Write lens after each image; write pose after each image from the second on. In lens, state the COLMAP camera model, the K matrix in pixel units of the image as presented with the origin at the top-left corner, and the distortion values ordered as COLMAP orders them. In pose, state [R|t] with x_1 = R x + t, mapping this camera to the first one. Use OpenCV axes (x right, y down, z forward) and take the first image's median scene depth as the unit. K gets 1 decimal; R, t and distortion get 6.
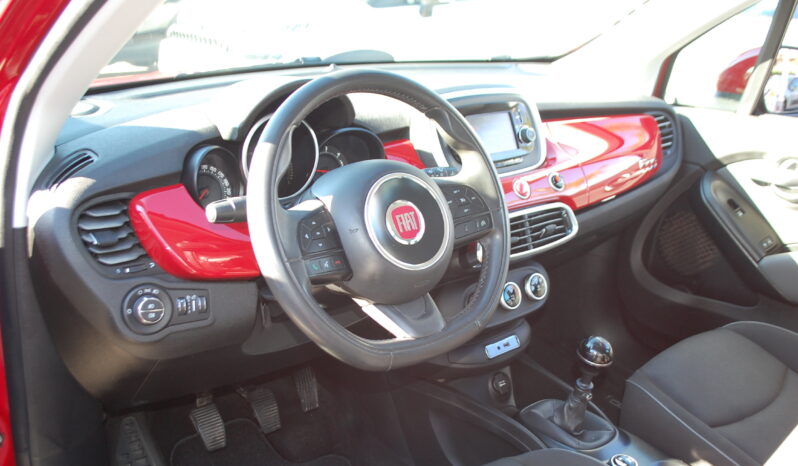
lens RADIAL K [[762.0, 0, 399.0], [0, 762.0, 233.0], [0, 0, 1]] dist [-0.055690, -0.001814]
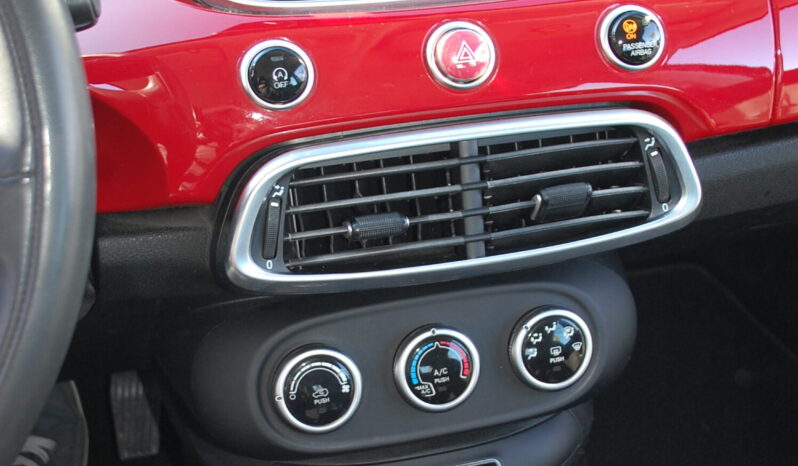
lens RADIAL K [[1077.4, 0, 399.5], [0, 1077.4, 194.6], [0, 0, 1]] dist [0.000248, 0.000481]
pose [[0.902078, 0.185103, -0.389862, 0.334947], [-0.104624, 0.970199, 0.218557, -0.100652], [0.418699, -0.156366, 0.894562, 0.660597]]
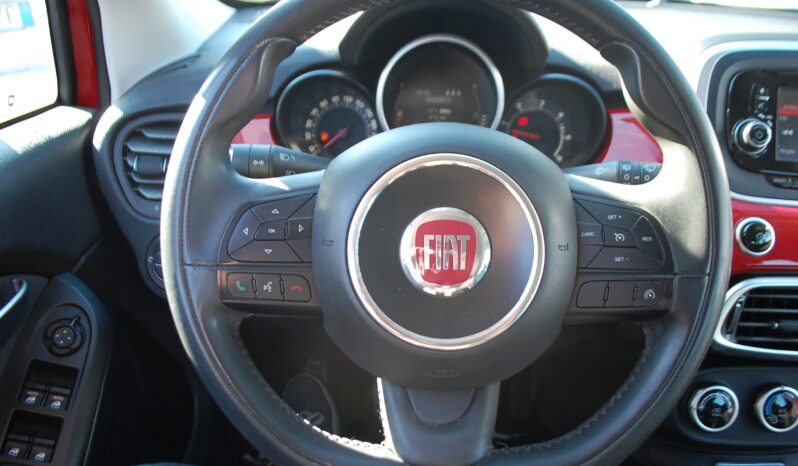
lens RADIAL K [[625.0, 0, 399.3], [0, 625.0, 260.1], [0, 0, 1]] dist [-0.090726, 0.004324]
pose [[0.748773, 0.292971, -0.594564, 0.188846], [-0.204651, 0.955373, 0.213029, -0.073161], [0.630442, -0.037832, 0.775314, 0.517635]]
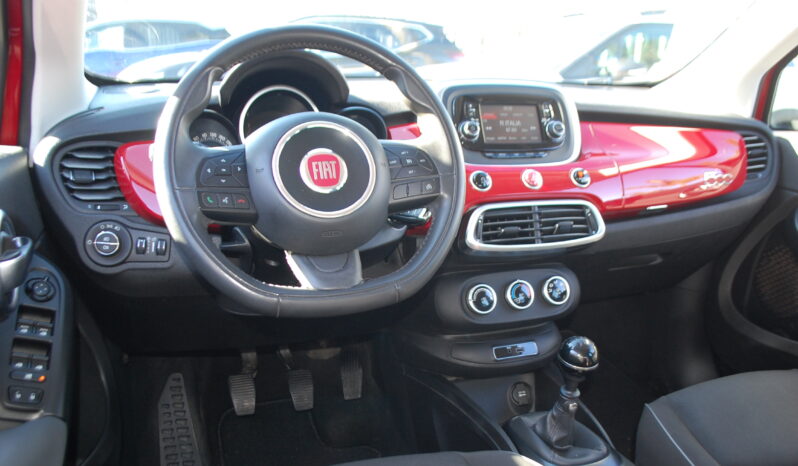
lens RADIAL K [[667.6, 0, 402.8], [0, 667.6, 249.8], [0, 0, 1]] dist [-0.081097, 0.001336]
pose [[0.943932, 0.074064, -0.321724, 0.303590], [-0.096917, 0.993739, -0.055586, 0.097846], [0.315593, 0.083650, 0.945200, 0.190435]]
